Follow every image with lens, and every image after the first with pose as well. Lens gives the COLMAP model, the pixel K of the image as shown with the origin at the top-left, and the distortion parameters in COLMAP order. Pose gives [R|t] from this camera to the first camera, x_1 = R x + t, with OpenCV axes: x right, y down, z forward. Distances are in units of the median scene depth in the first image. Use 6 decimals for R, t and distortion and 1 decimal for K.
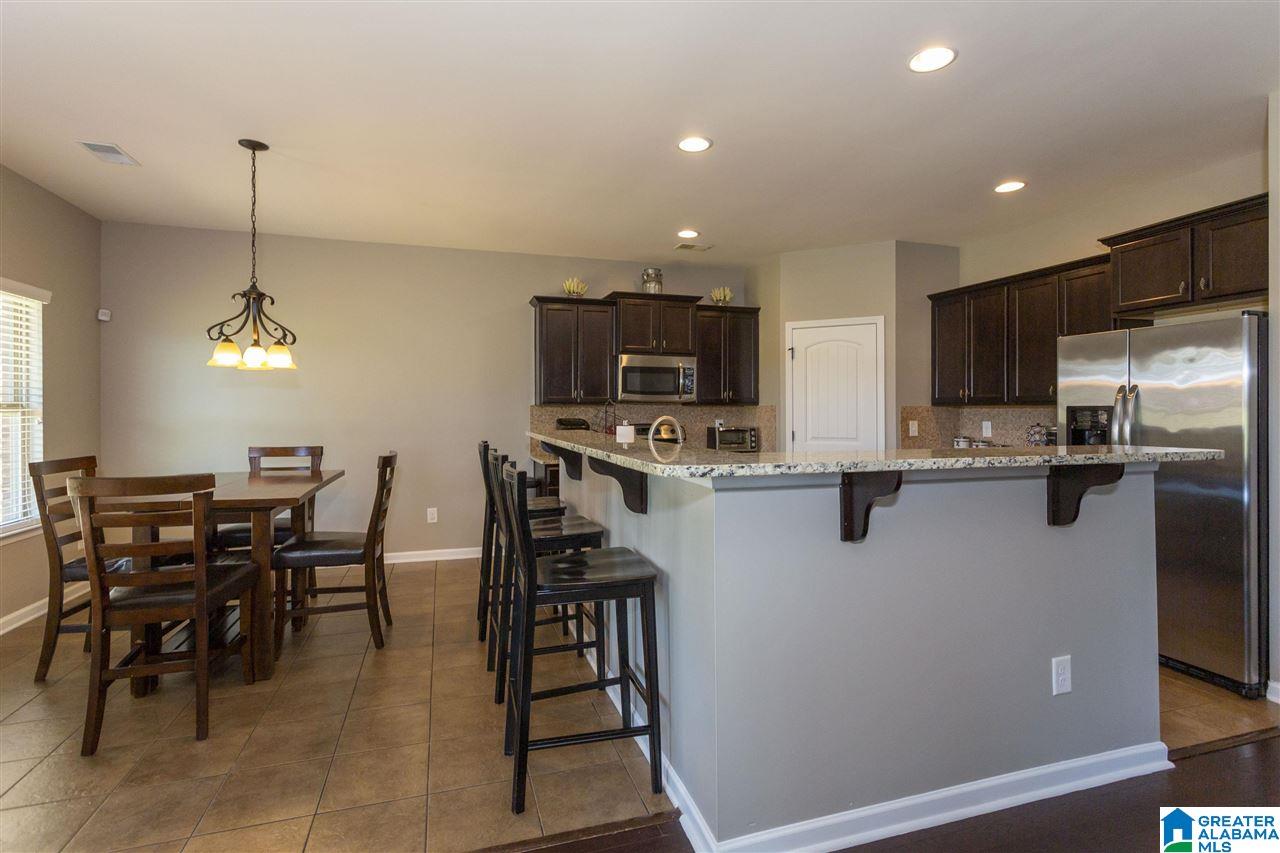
lens RADIAL K [[614.2, 0, 638.1], [0, 614.2, 416.9], [0, 0, 1]] dist [0.000636, 0.000096]
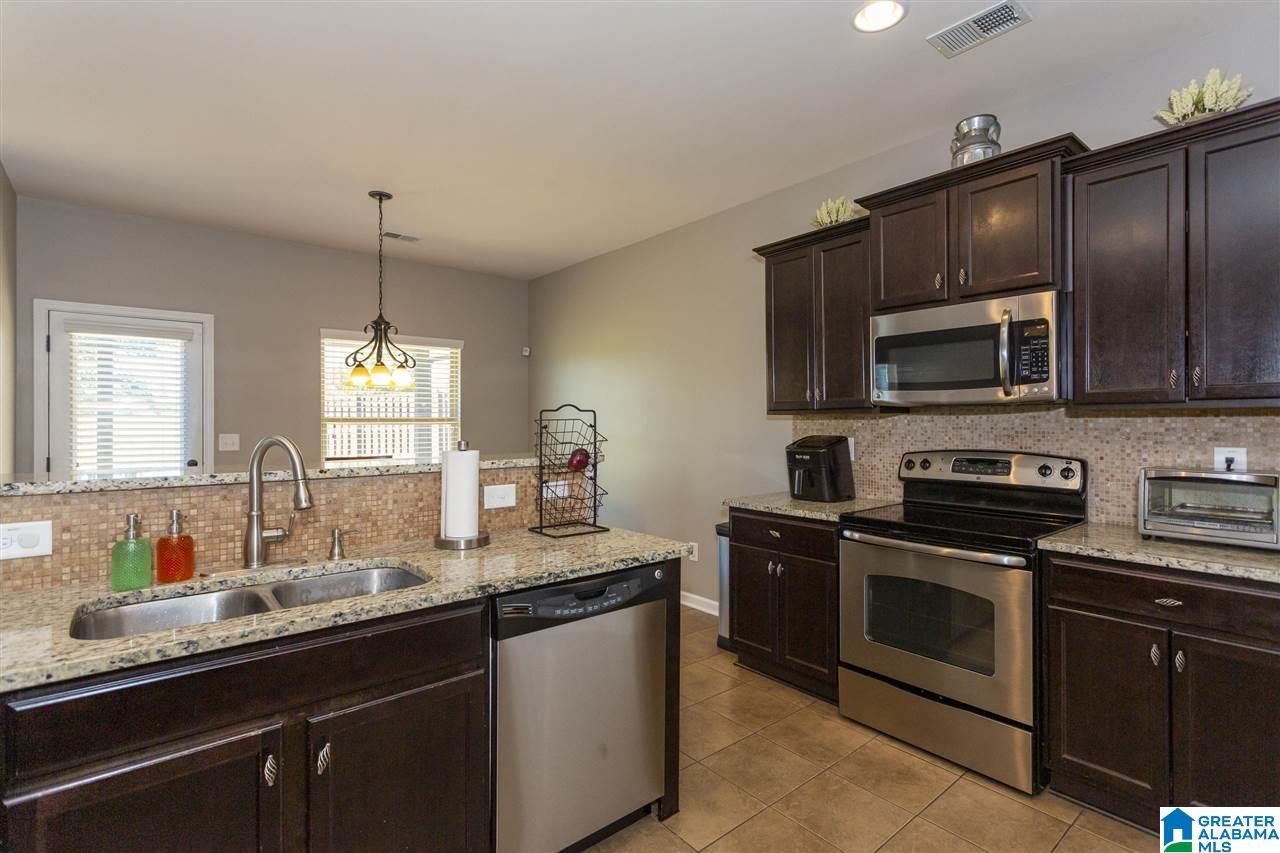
lens RADIAL K [[614.2, 0, 640.4], [0, 614.2, 423.6], [0, 0, 1]] dist [0.000636, 0.000096]
pose [[0.379743, 0.002235, -0.925089, 0.386094], [-0.006056, 0.999982, -0.000070, -0.008859], [0.925072, 0.005628, 0.379750, 0.627479]]
